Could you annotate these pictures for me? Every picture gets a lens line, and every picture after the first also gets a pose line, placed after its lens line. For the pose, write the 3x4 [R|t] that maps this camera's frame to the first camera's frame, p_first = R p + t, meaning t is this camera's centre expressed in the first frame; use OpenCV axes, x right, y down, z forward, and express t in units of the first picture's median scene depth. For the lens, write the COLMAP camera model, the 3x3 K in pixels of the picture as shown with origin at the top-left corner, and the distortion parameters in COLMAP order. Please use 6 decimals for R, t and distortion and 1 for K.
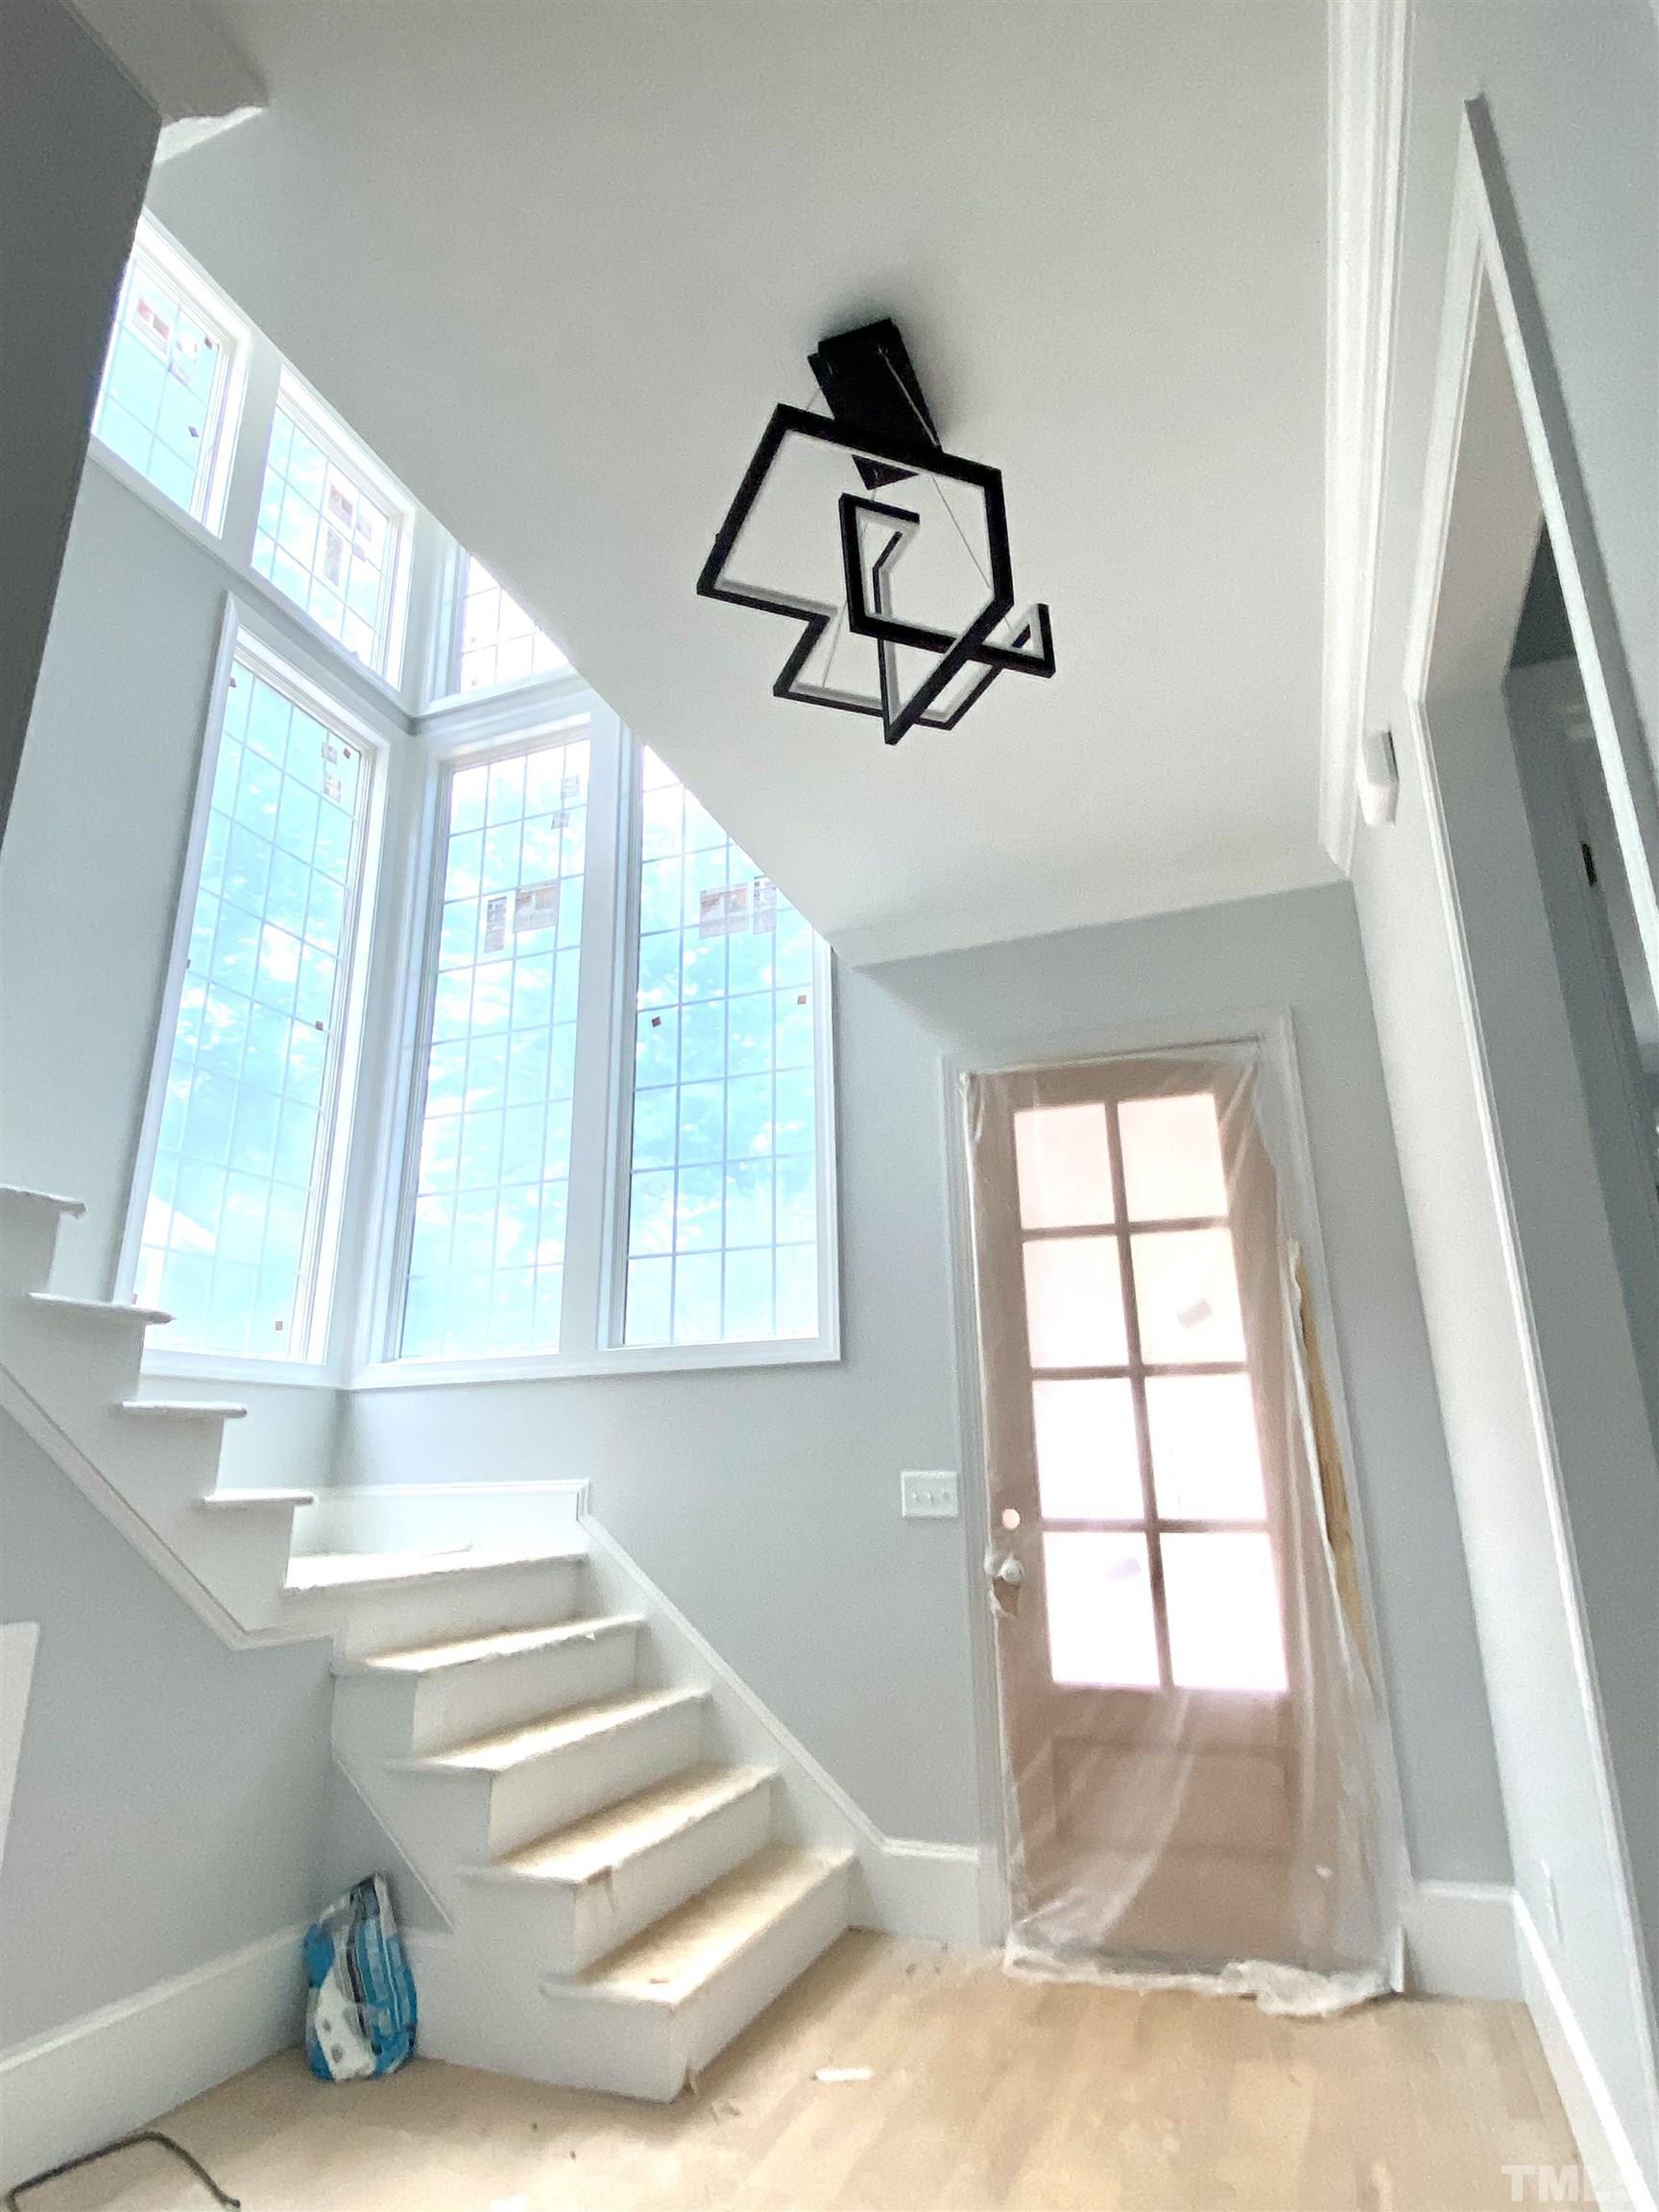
lens RADIAL K [[1238.1, 0, 829.5], [0, 1238.1, 1106.0], [0, 0, 1]] dist [-0.002765, -0.000480]
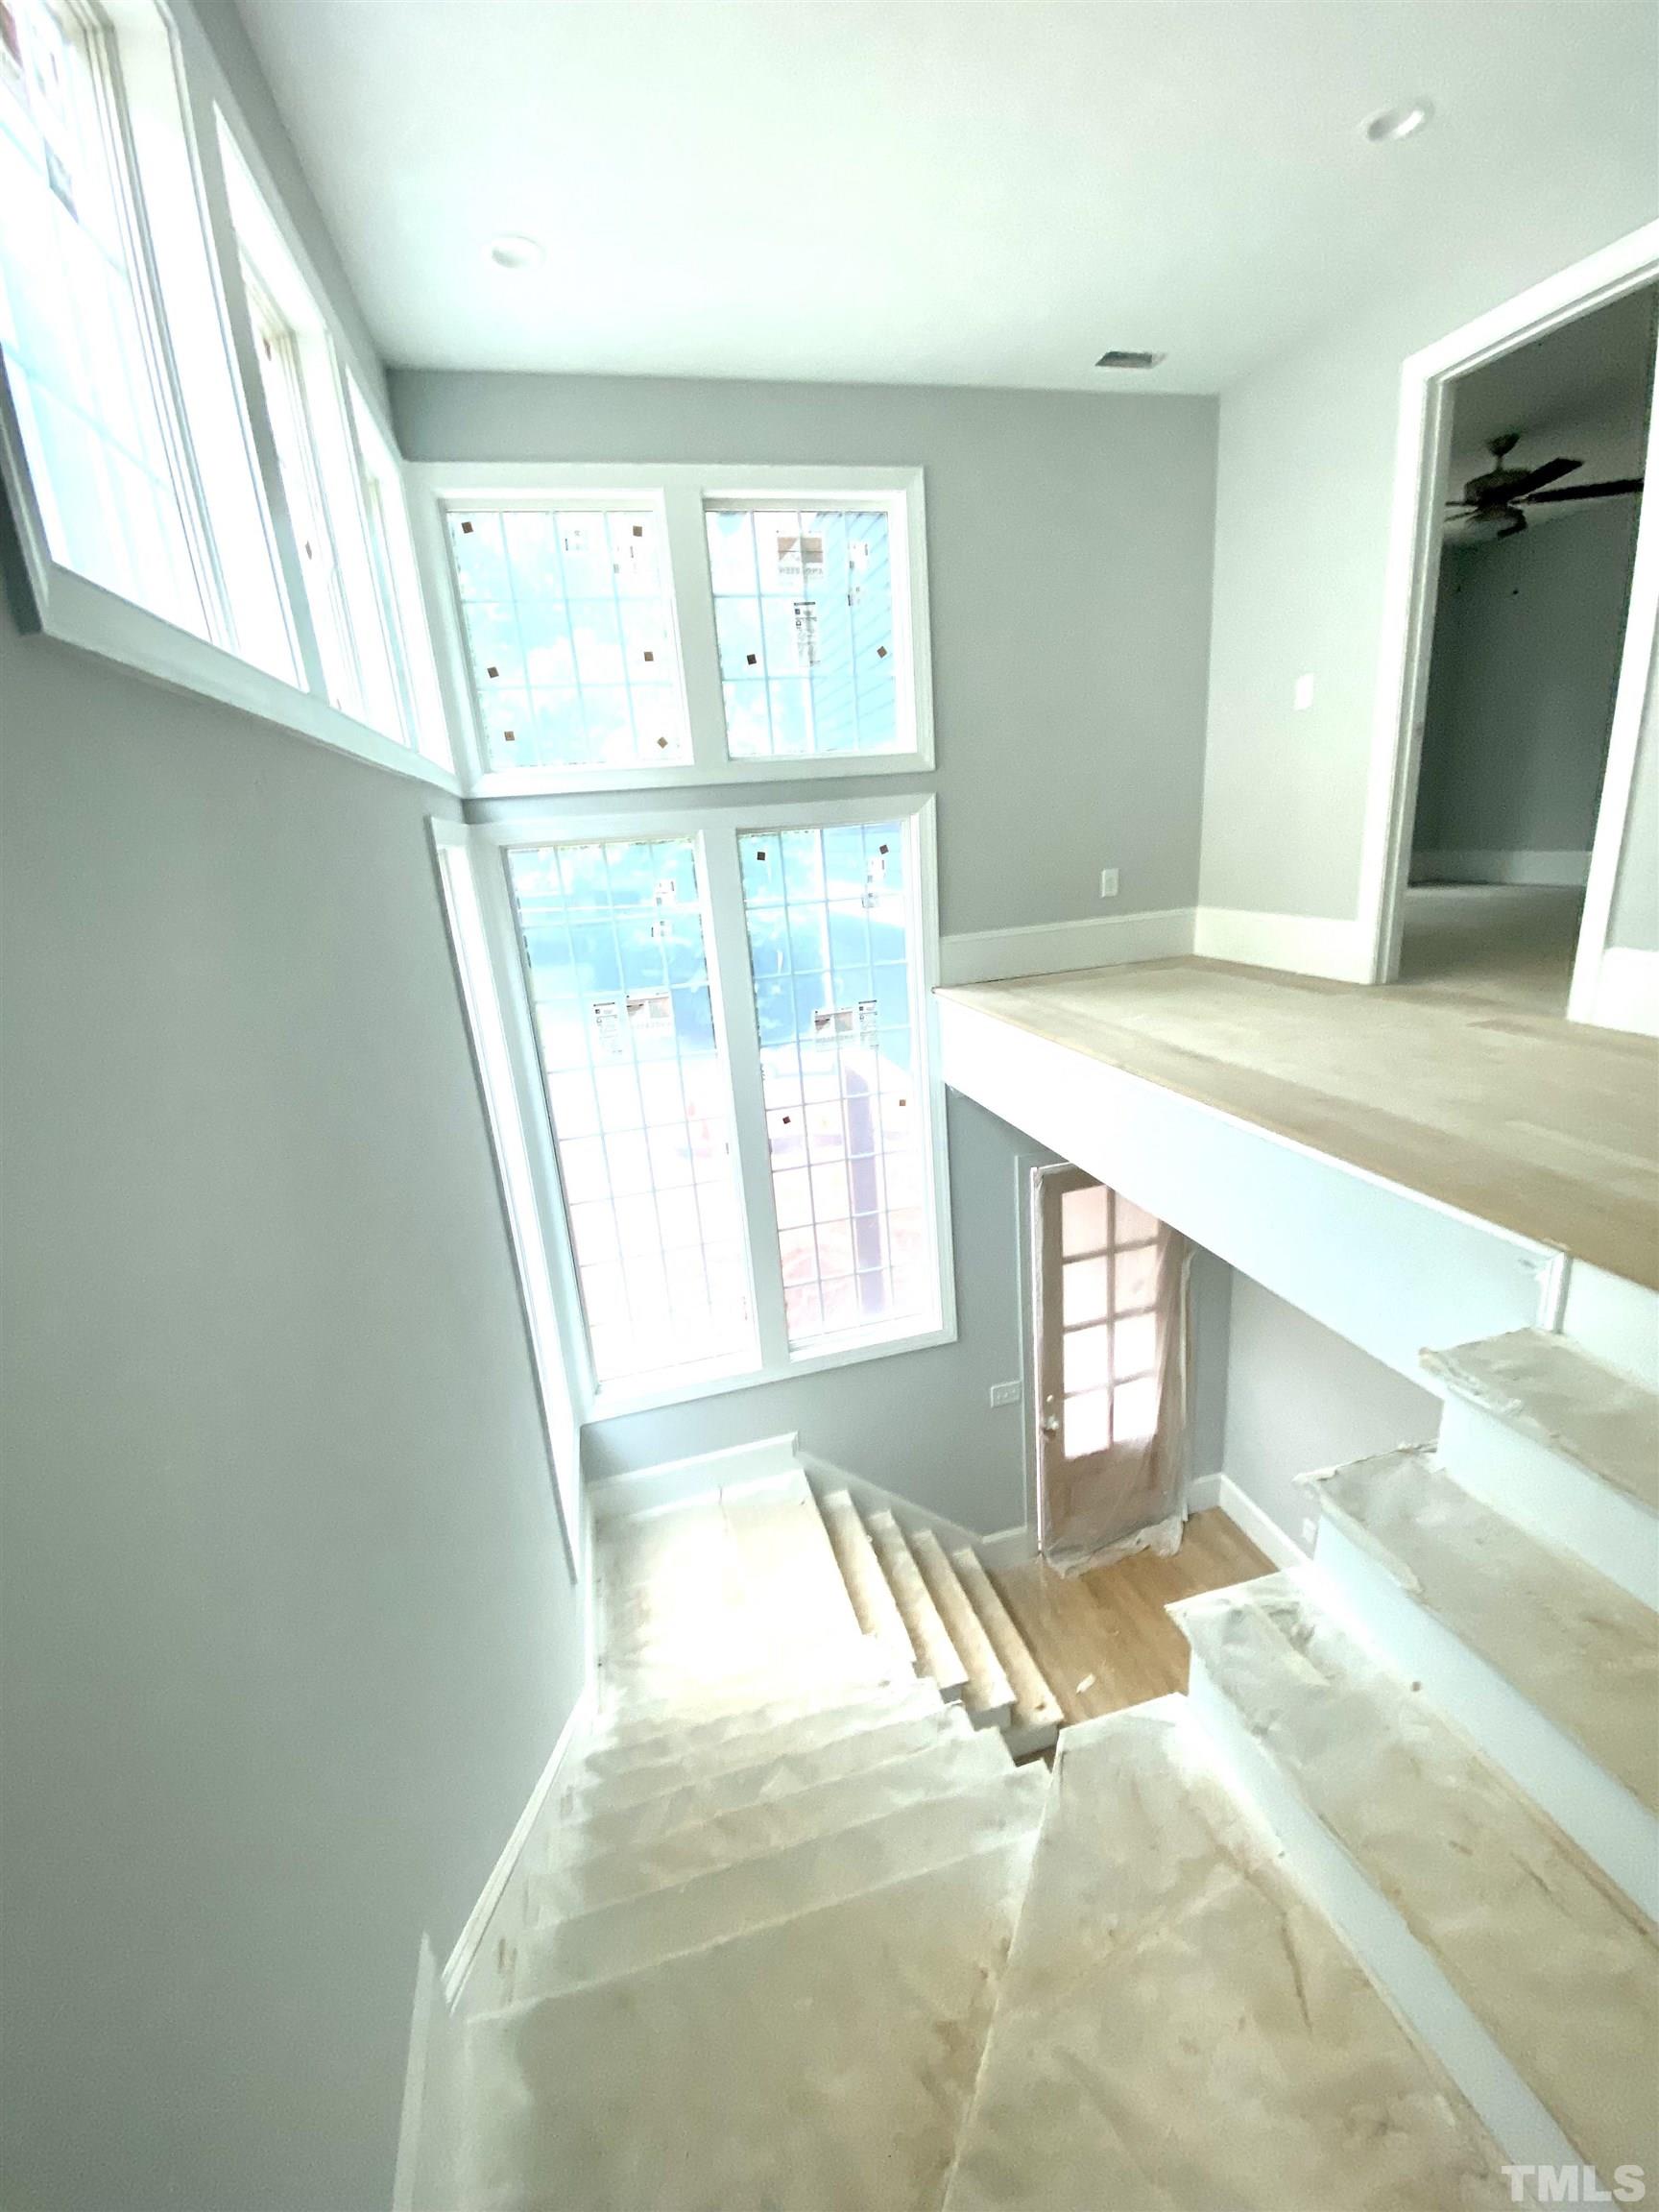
lens RADIAL K [[881.2, 0, 829.5], [0, 881.2, 1106.0], [0, 0, 1]] dist [-0.000225, -0.012048]
pose [[0.808469, -0.220862, 0.545525, -0.786281], [-0.111361, 0.852763, 0.510288, -0.724251], [-0.577907, -0.473303, 0.664837, 0.498563]]
